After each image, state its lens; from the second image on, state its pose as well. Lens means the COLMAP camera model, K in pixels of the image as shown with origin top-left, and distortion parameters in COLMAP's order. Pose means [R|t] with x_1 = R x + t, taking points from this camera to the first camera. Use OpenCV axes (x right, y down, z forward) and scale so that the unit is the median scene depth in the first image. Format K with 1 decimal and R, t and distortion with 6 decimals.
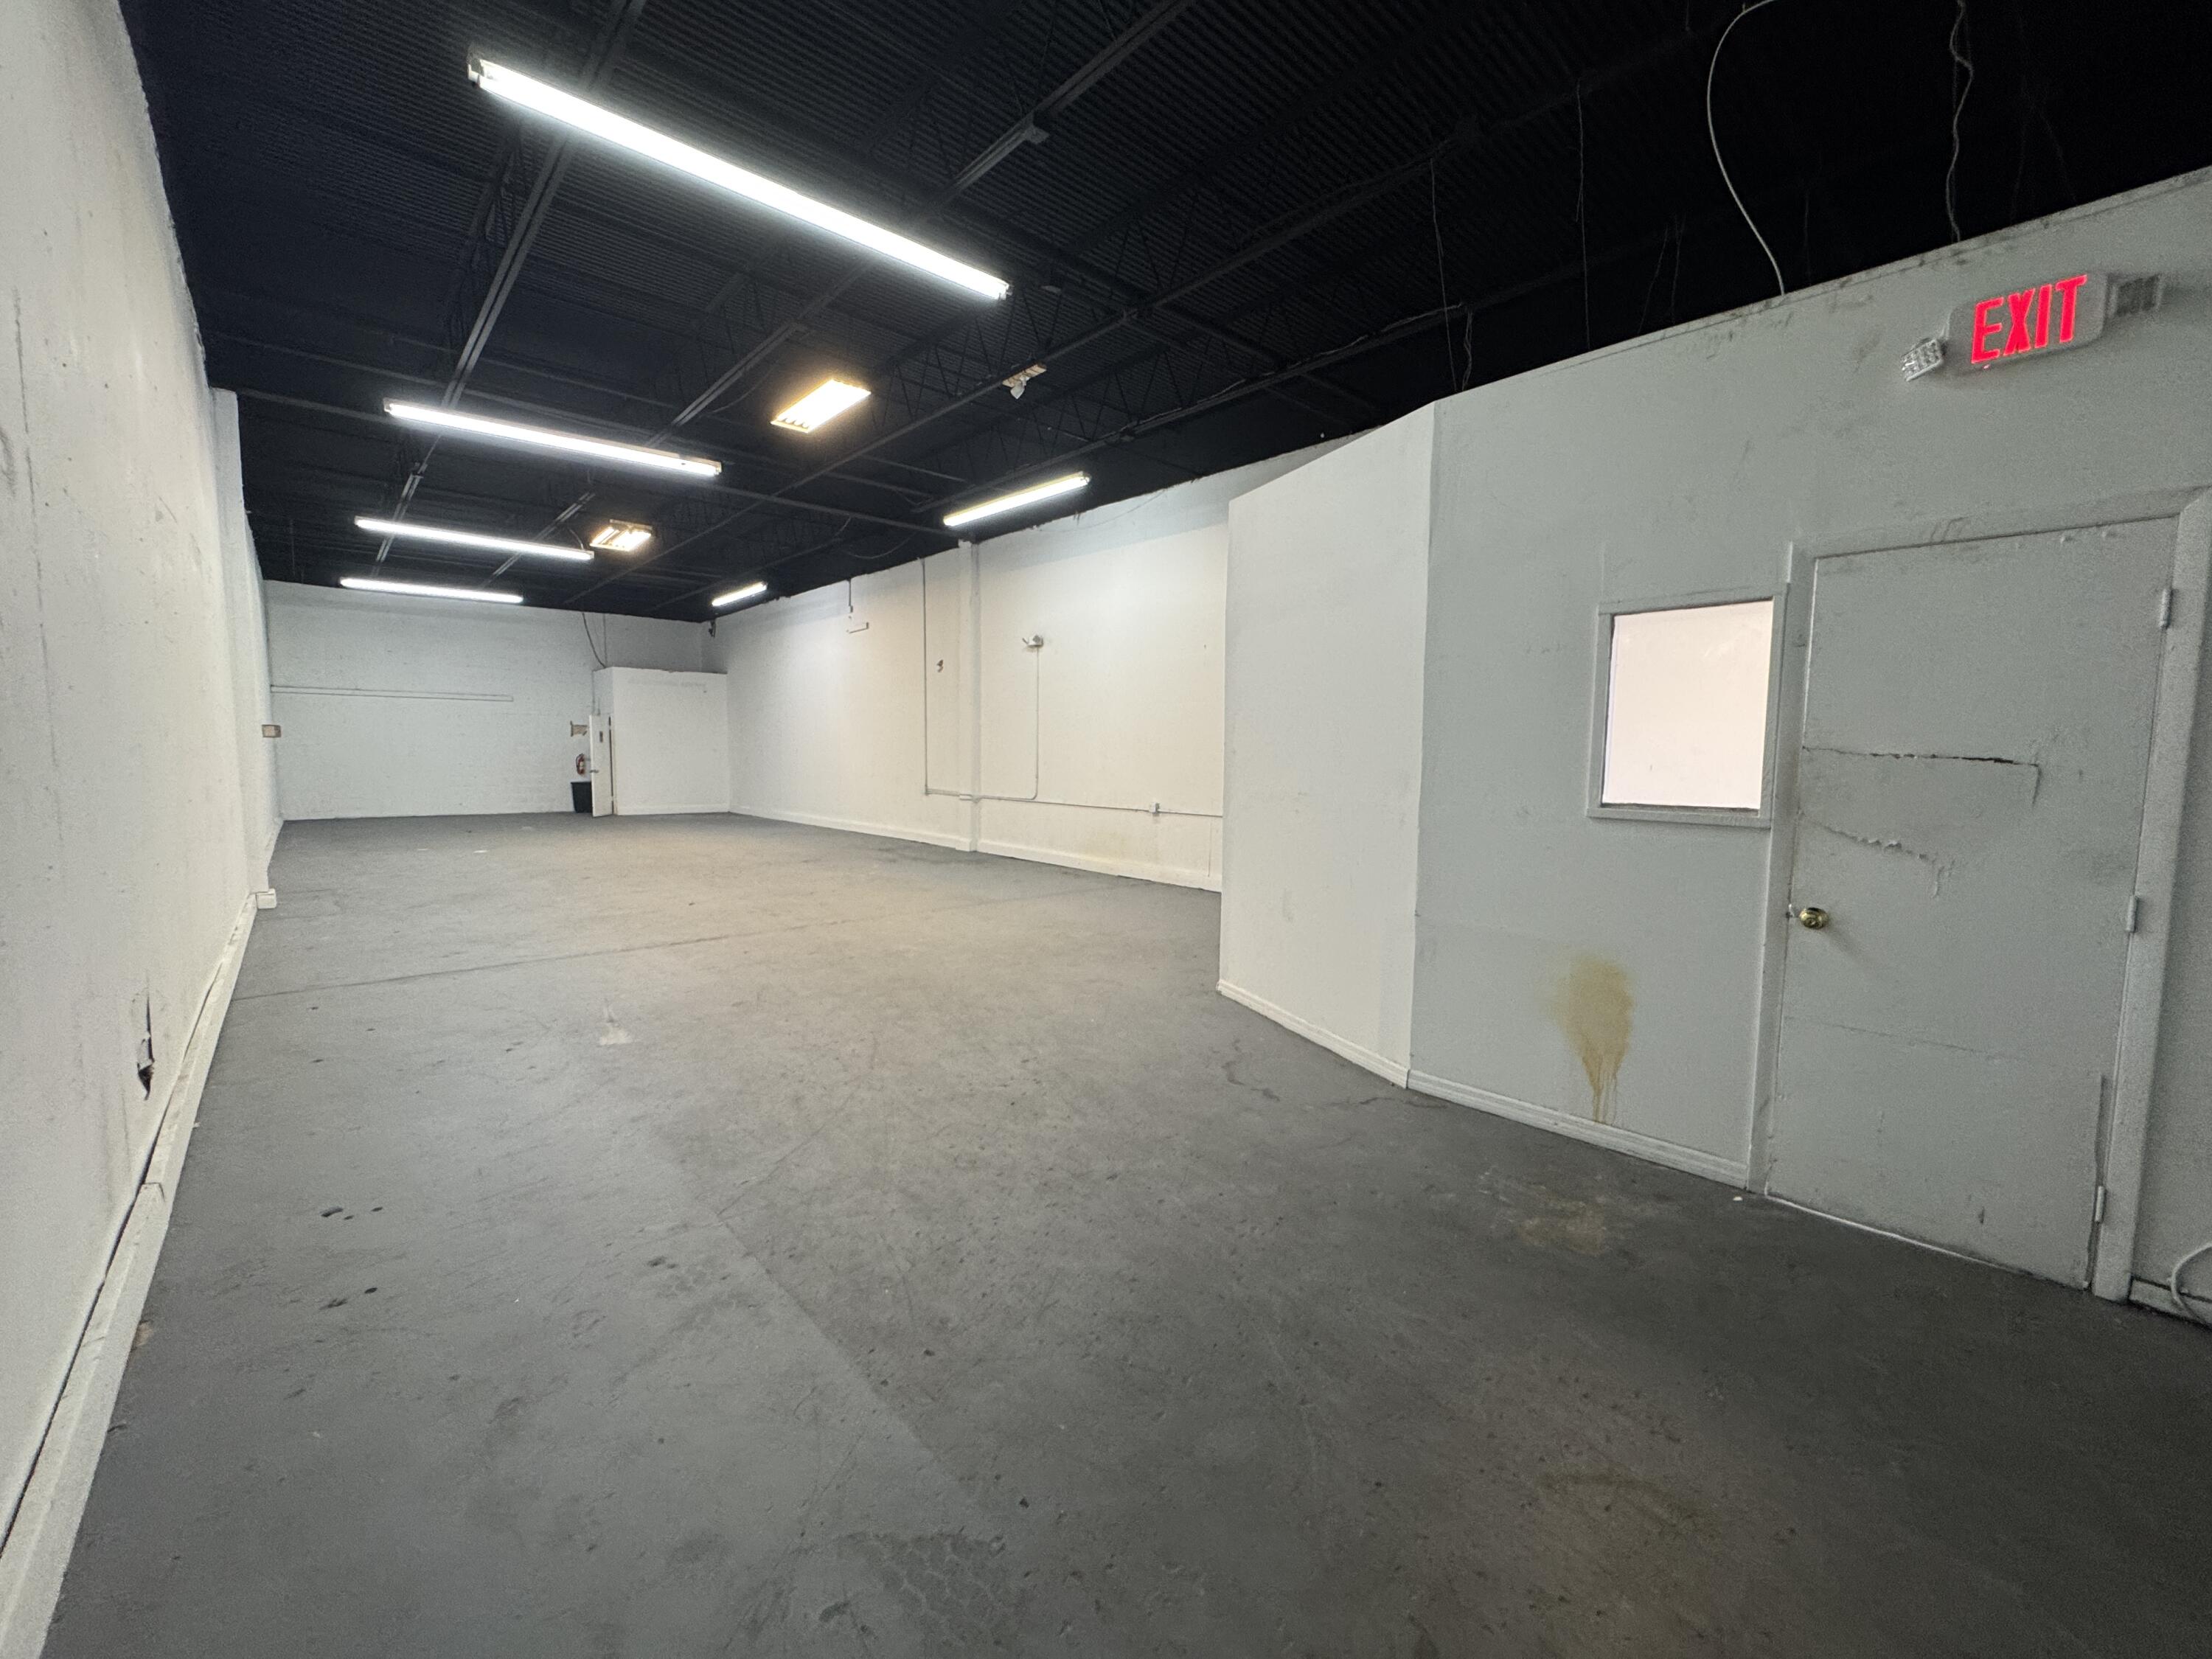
lens RADIAL K [[882.6, 0, 1098.6], [0, 882.6, 829.1], [0, 0, 1]] dist [-0.004753, 0.000332]
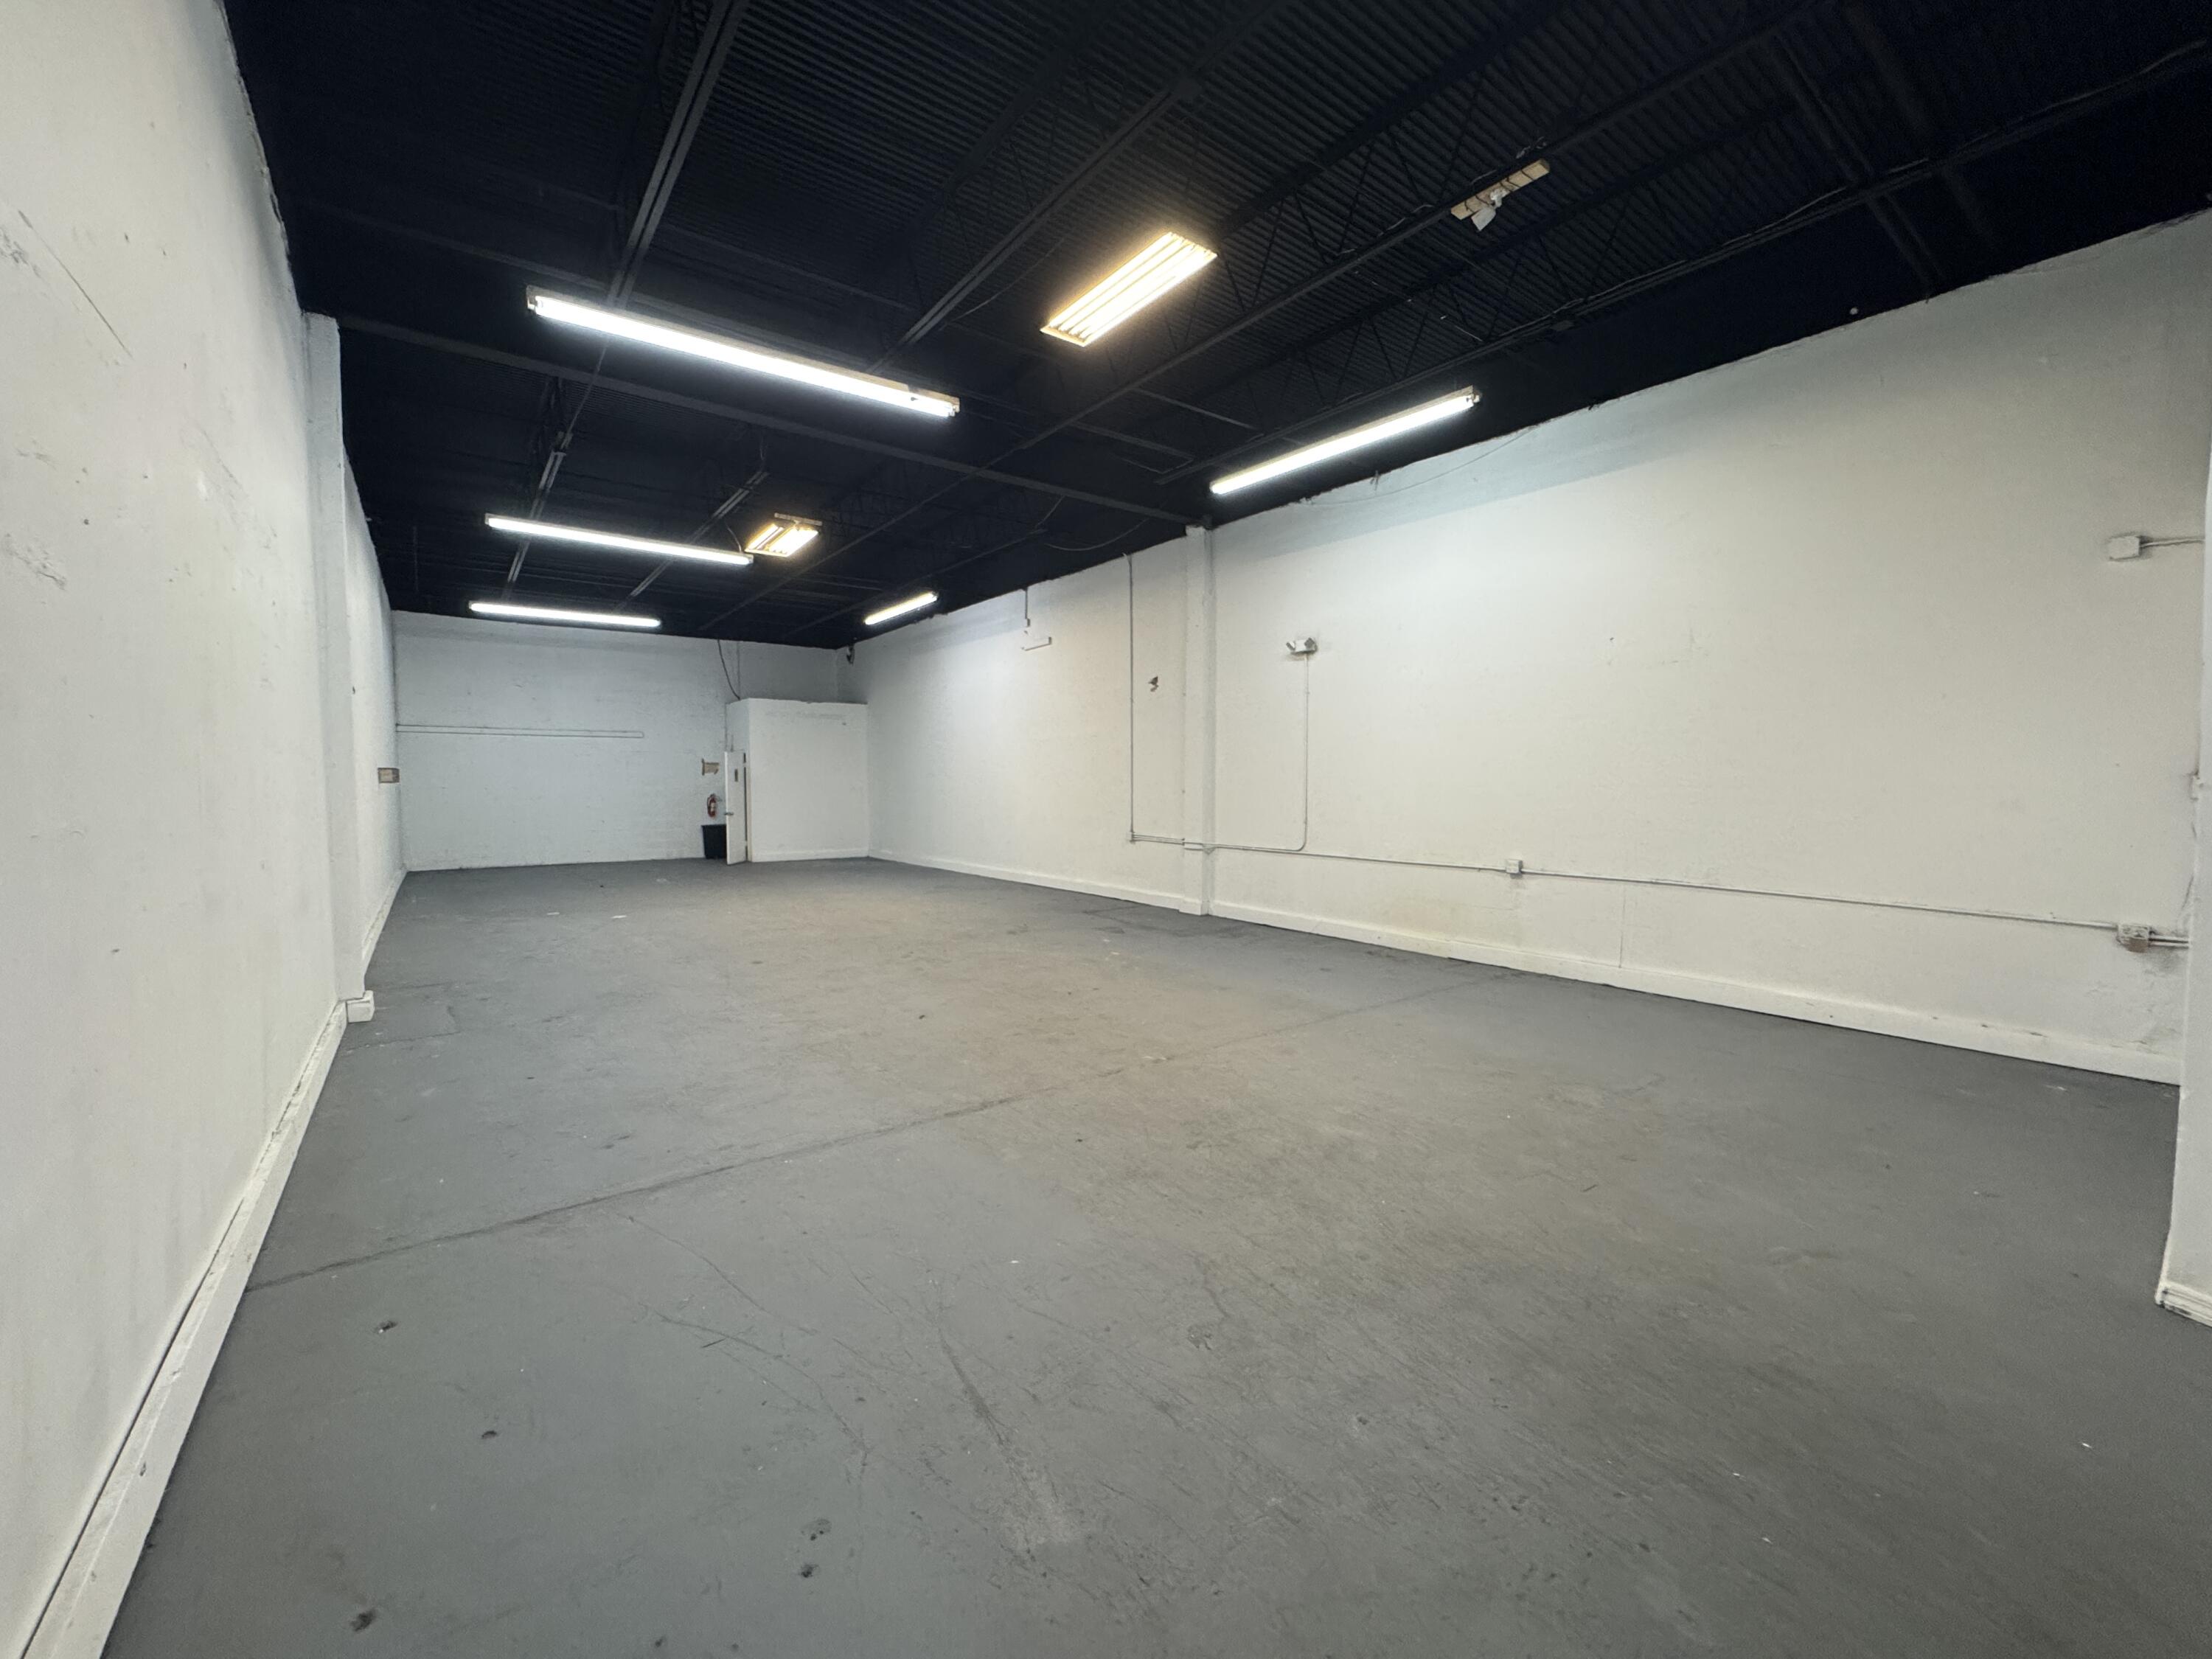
lens RADIAL K [[882.6, 0, 1096.0], [0, 882.6, 829.3], [0, 0, 1]] dist [-0.004753, 0.000332]
pose [[0.995652, -0.007234, -0.092865, -0.310470], [0.004082, 0.999411, -0.034086, -0.046792], [0.093057, 0.033559, 0.995095, 0.373590]]
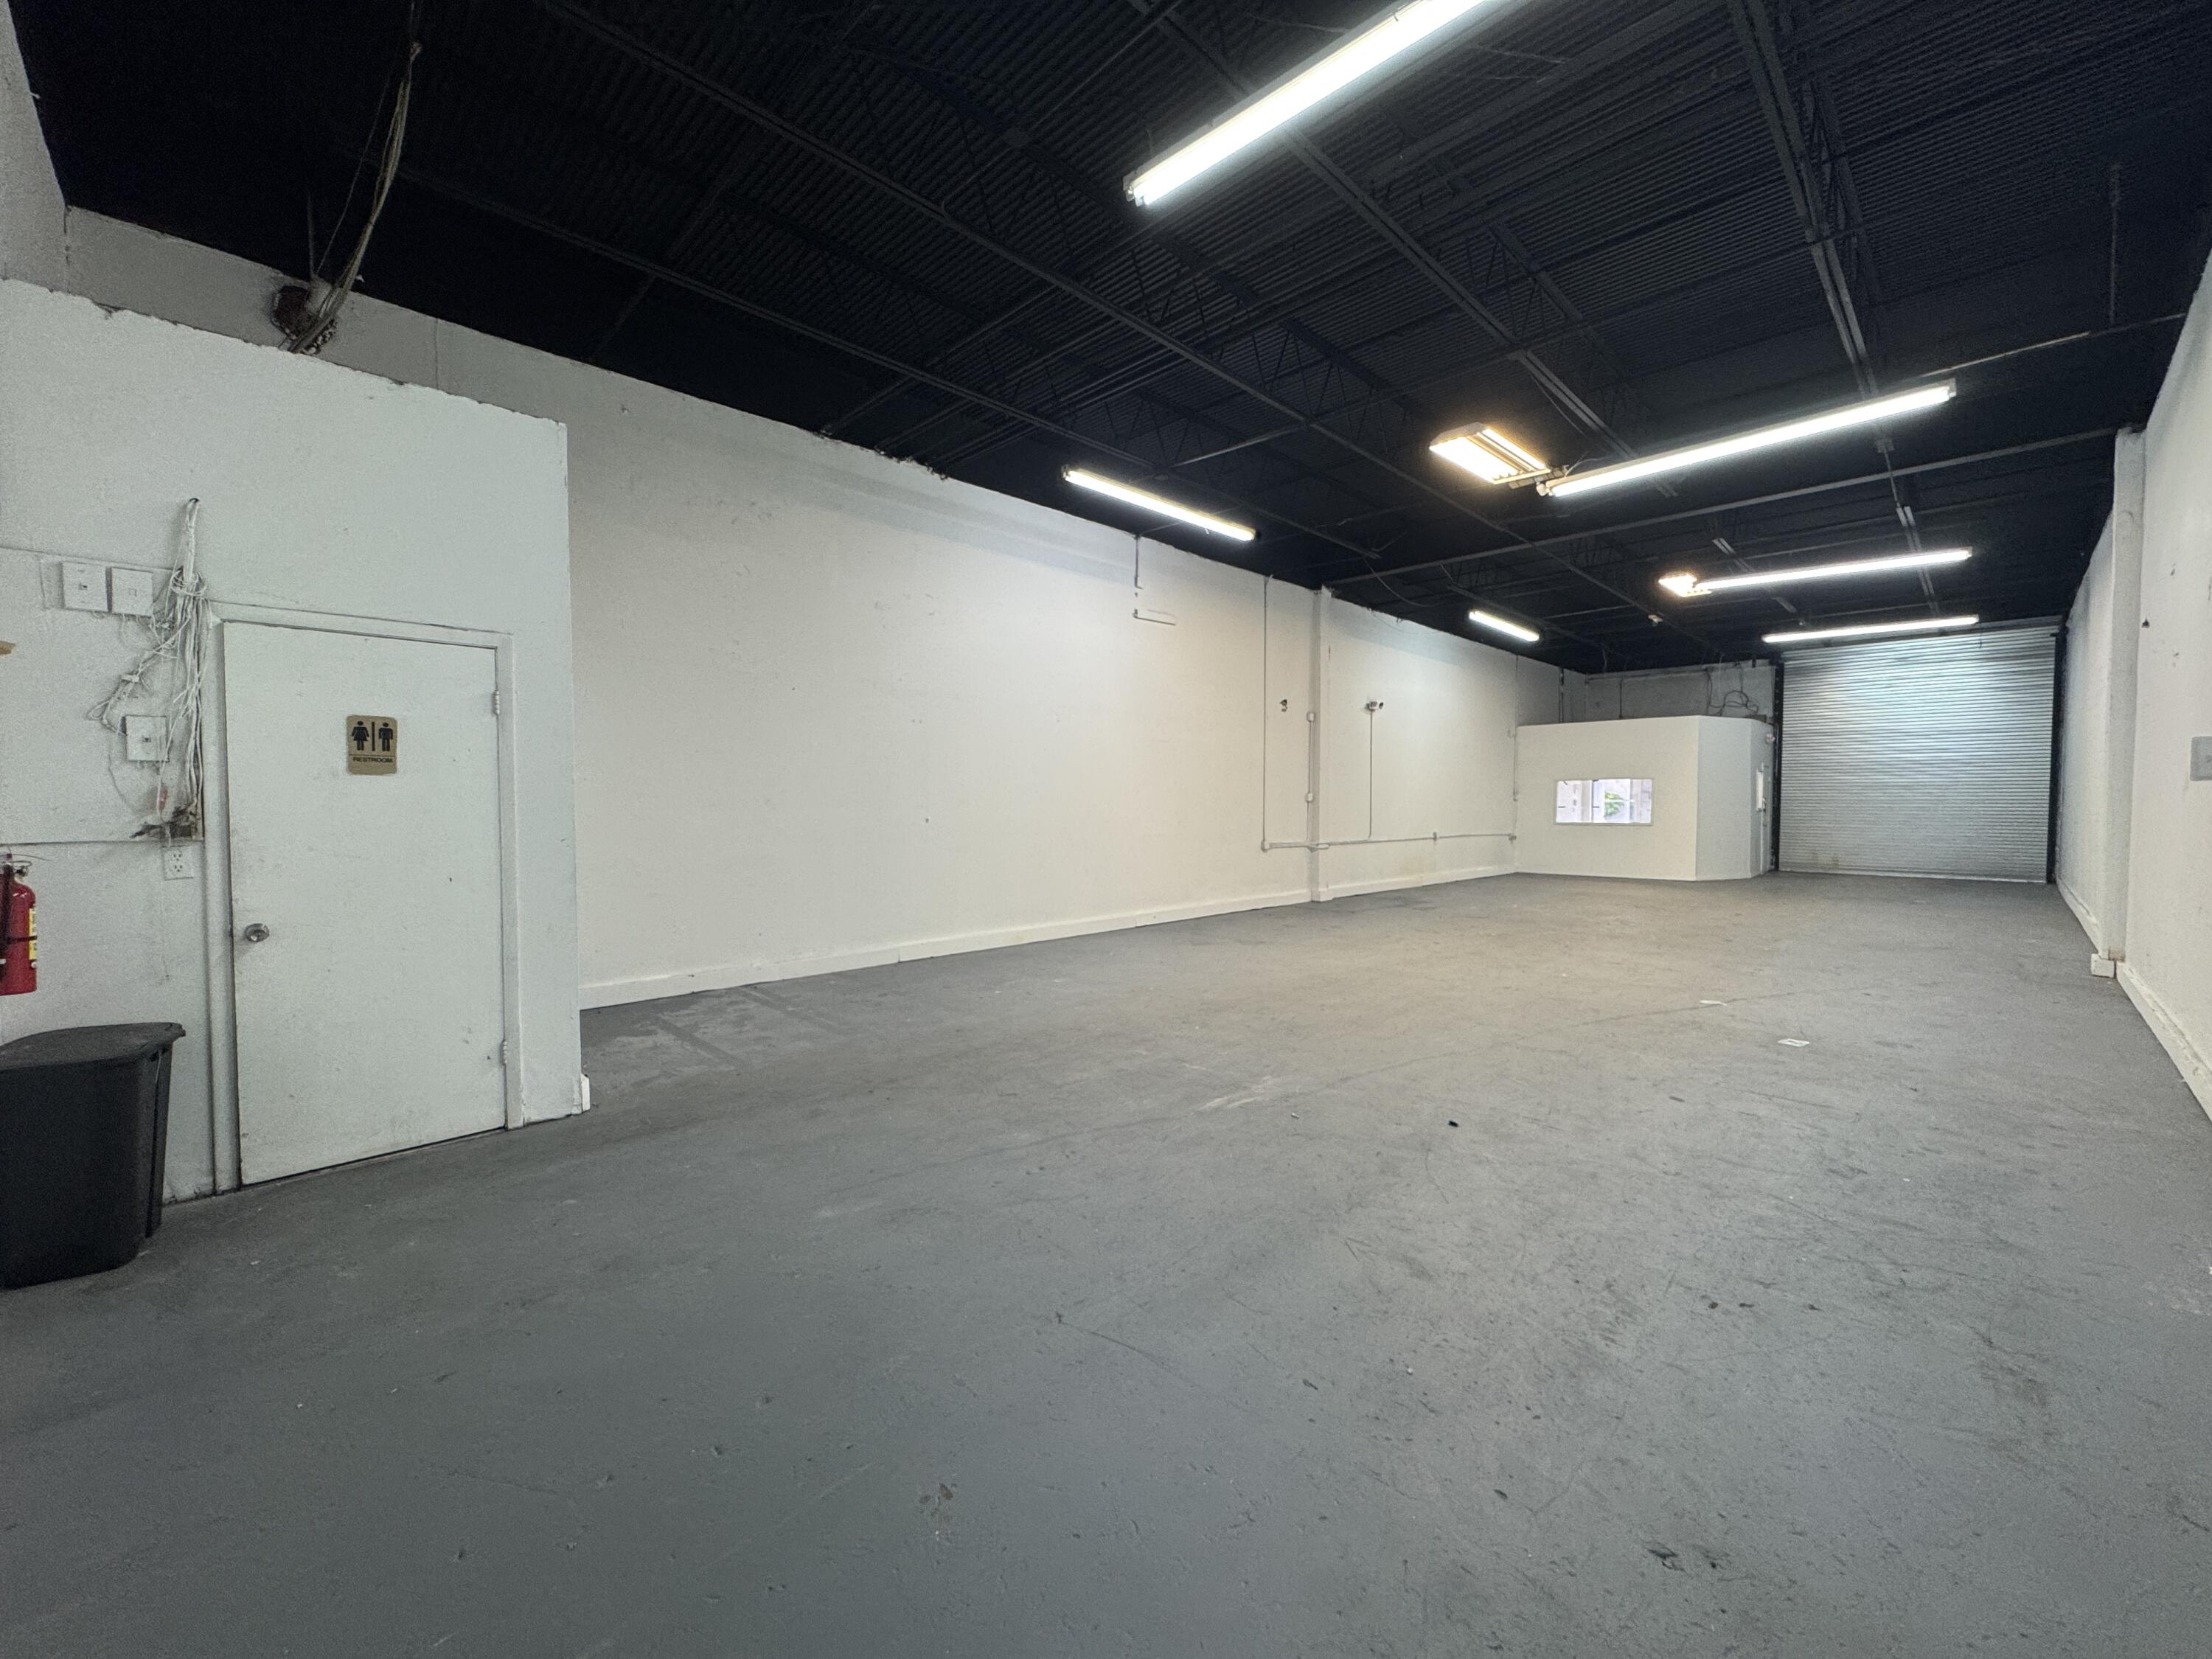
lens RADIAL K [[882.6, 0, 1095.1], [0, 882.6, 818.2], [0, 0, 1]] dist [-0.004753, 0.000332]
pose [[-0.038108, -0.054364, 0.997794, -2.111412], [0.065810, 0.996215, 0.056791, -0.264123], [-0.997104, 0.067829, -0.034386, 2.415096]]
